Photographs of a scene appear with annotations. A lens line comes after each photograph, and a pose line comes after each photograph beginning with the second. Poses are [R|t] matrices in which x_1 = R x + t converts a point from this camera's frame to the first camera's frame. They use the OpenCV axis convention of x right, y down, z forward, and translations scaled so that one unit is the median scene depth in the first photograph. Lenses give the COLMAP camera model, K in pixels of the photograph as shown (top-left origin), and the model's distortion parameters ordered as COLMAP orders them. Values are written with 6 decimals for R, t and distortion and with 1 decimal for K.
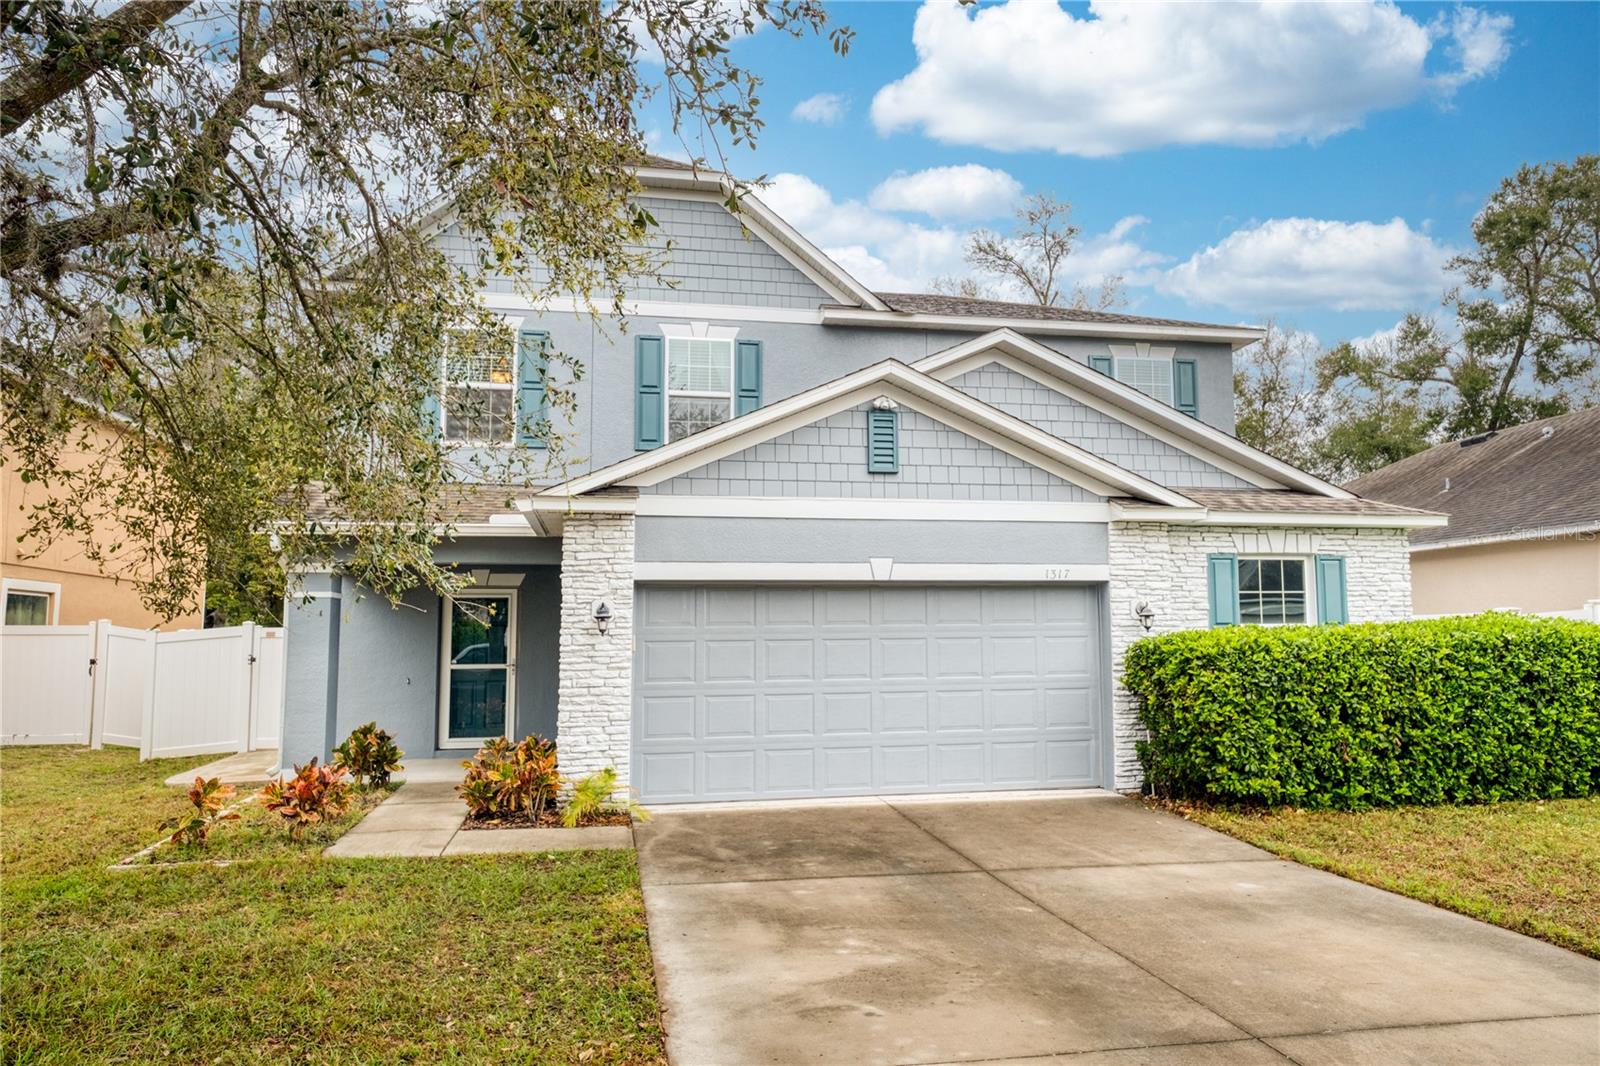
lens RADIAL K [[963.4, 0, 799.6], [0, 963.4, 522.8], [0, 0, 1]] dist [-0.005322, -0.001415]
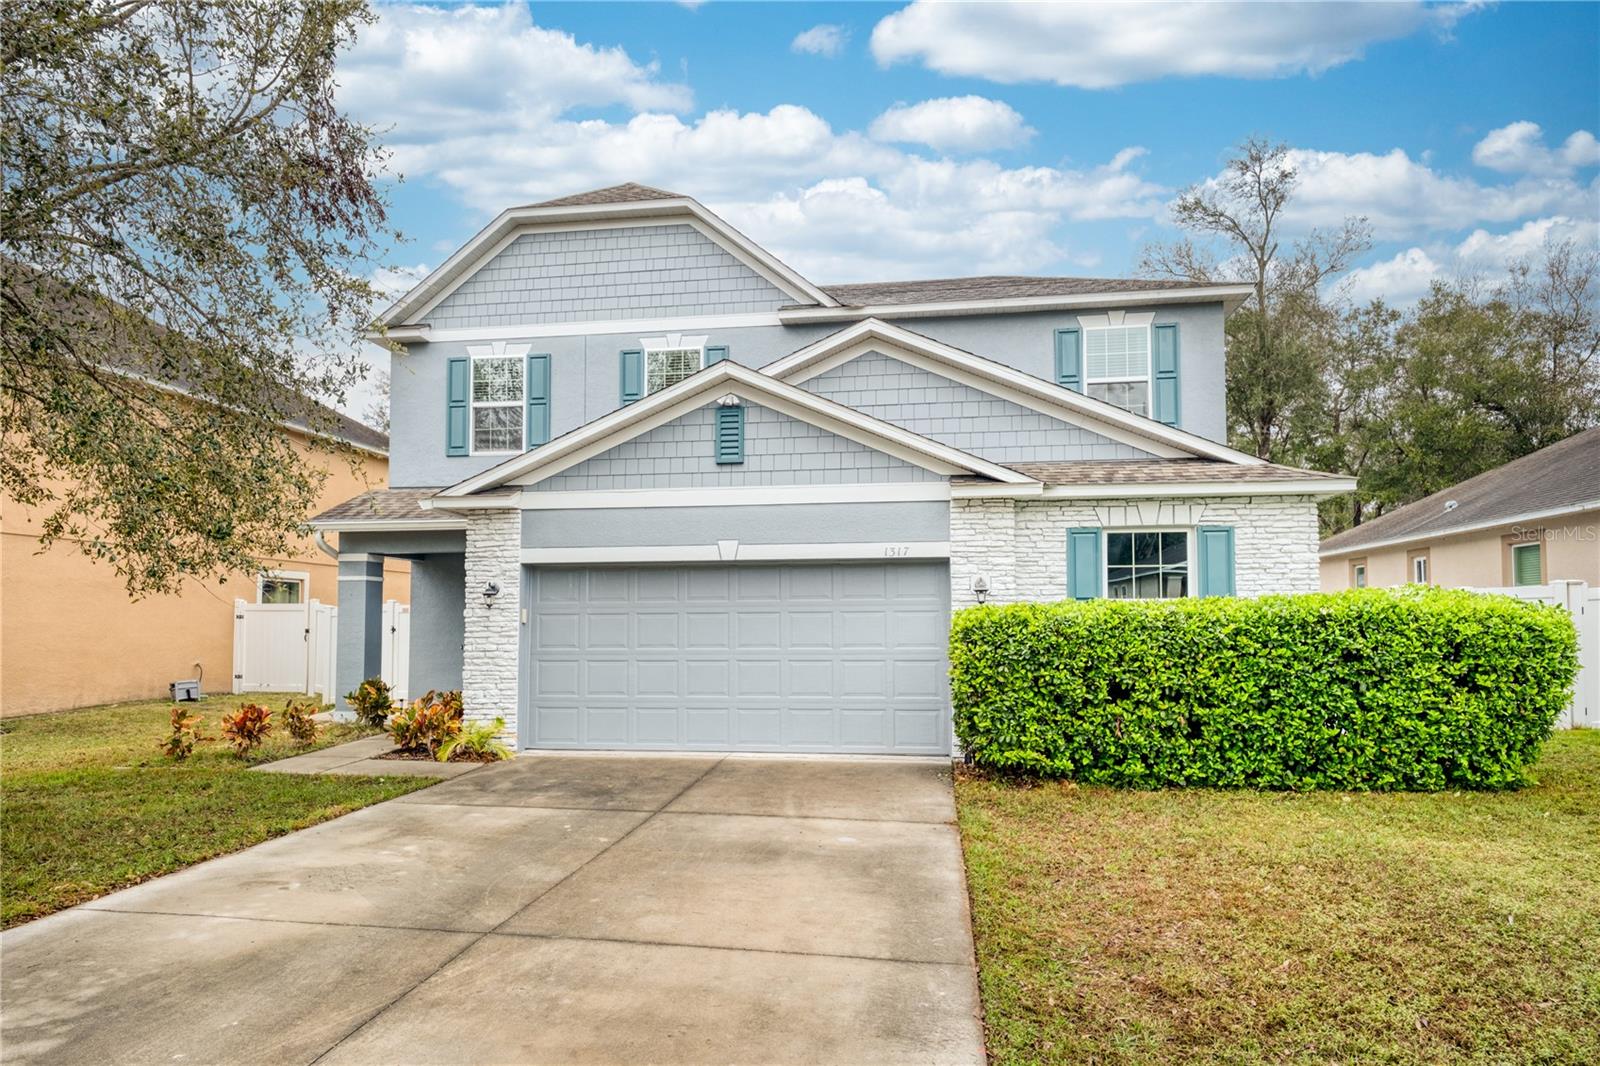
lens RADIAL K [[923.7, 0, 800.9], [0, 923.7, 545.2], [0, 0, 1]] dist [0.005920, -0.004207]
pose [[0.949594, -0.021146, -0.312768, 0.521365], [0.034104, 0.998769, 0.036016, 0.006824], [0.311621, -0.044867, 0.949146, 0.013165]]
